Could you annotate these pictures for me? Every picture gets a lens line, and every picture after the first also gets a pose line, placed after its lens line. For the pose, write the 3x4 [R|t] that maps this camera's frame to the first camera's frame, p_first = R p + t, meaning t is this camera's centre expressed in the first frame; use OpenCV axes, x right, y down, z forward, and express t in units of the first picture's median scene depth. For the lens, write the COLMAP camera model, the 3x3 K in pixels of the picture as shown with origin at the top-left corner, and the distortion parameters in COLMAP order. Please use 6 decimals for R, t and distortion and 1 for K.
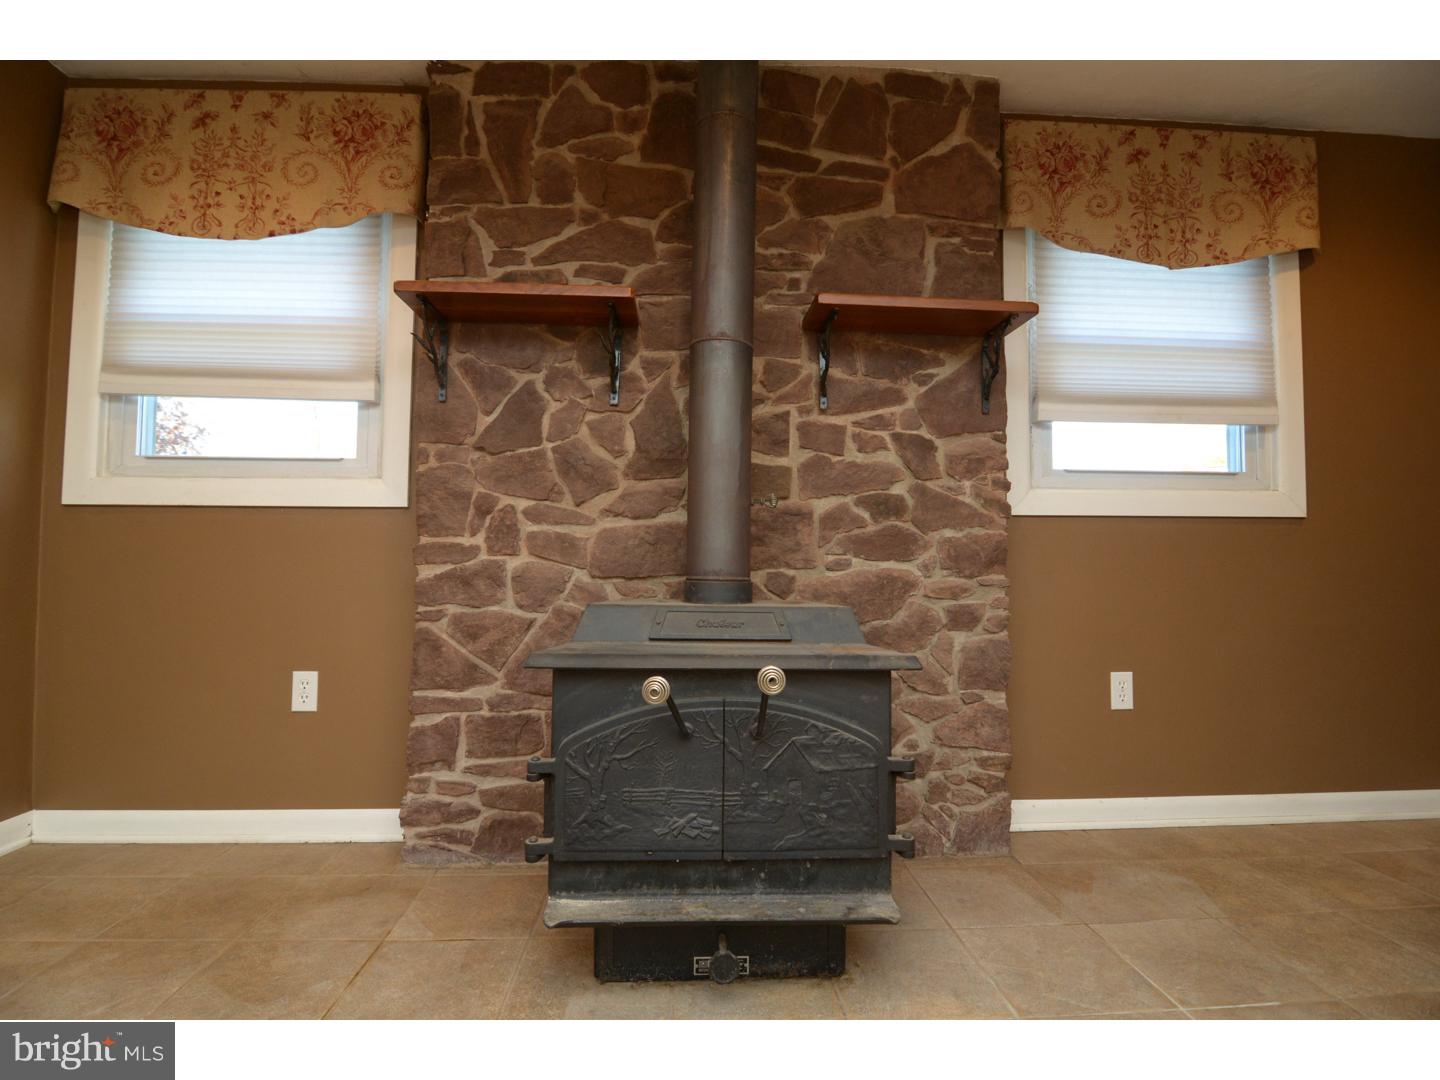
lens RADIAL K [[691.2, 0, 717.4], [0, 691.2, 531.8], [0, 0, 1]] dist [-0.006607, -0.011061]
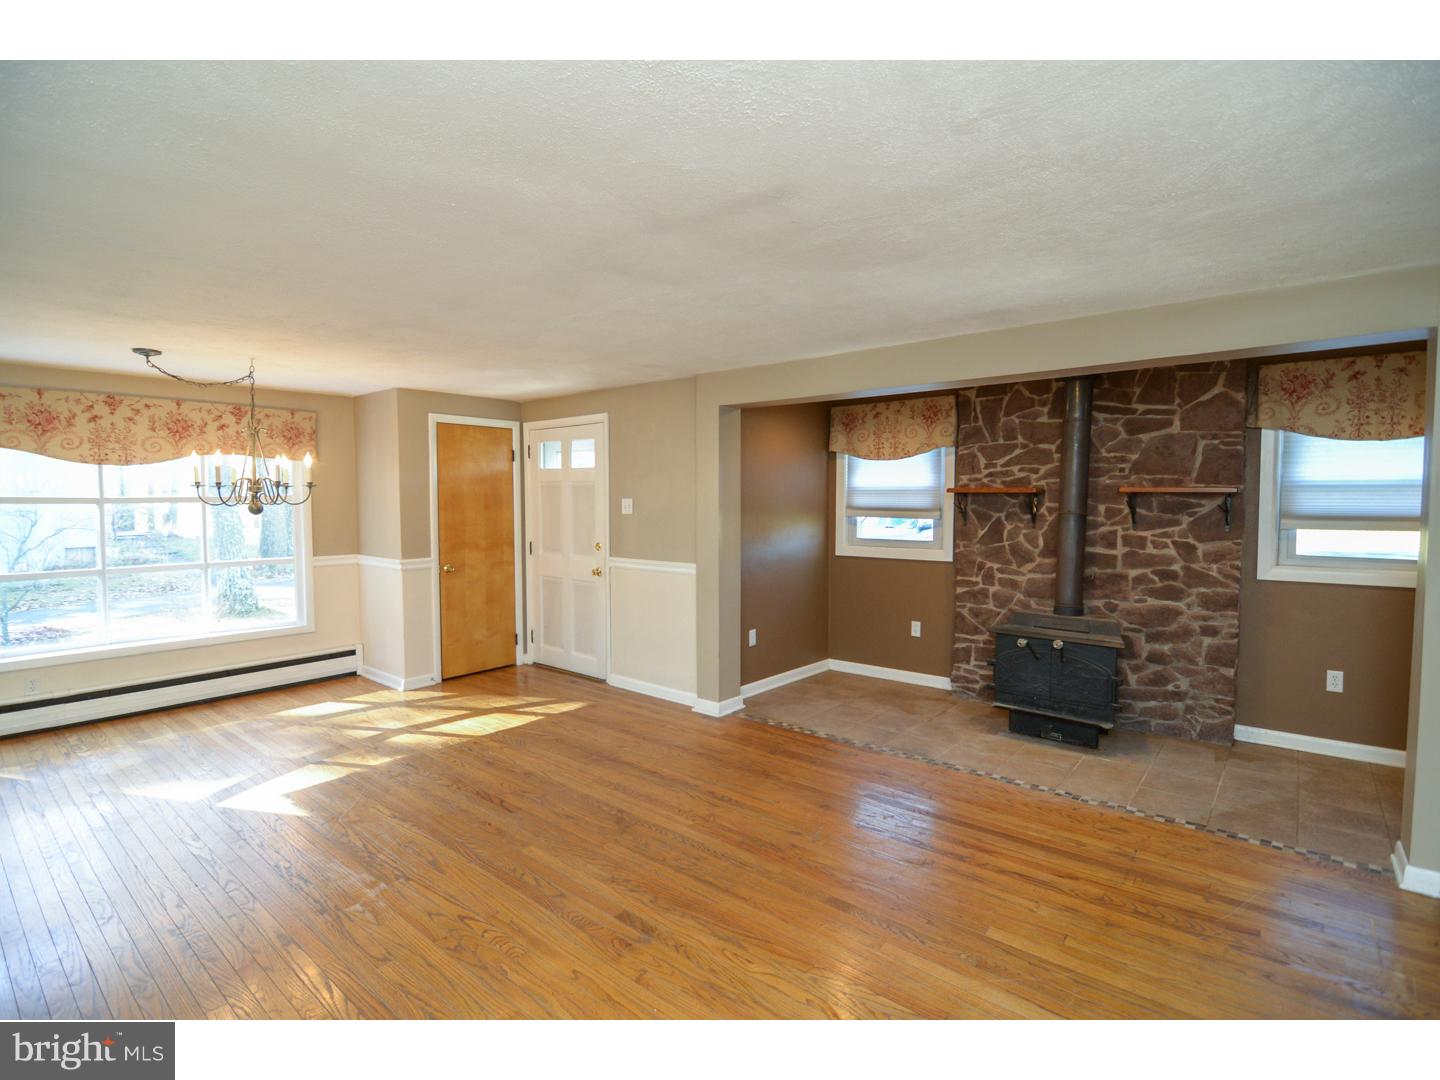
lens RADIAL K [[696.7, 0, 717.6], [0, 696.7, 533.7], [0, 0, 1]] dist [-0.004545, -0.013300]
pose [[0.729263, 0.024433, -0.683797, 0.689465], [0.032663, 0.996980, 0.070459, -0.358169], [0.683454, -0.073718, 0.726262, -1.486020]]
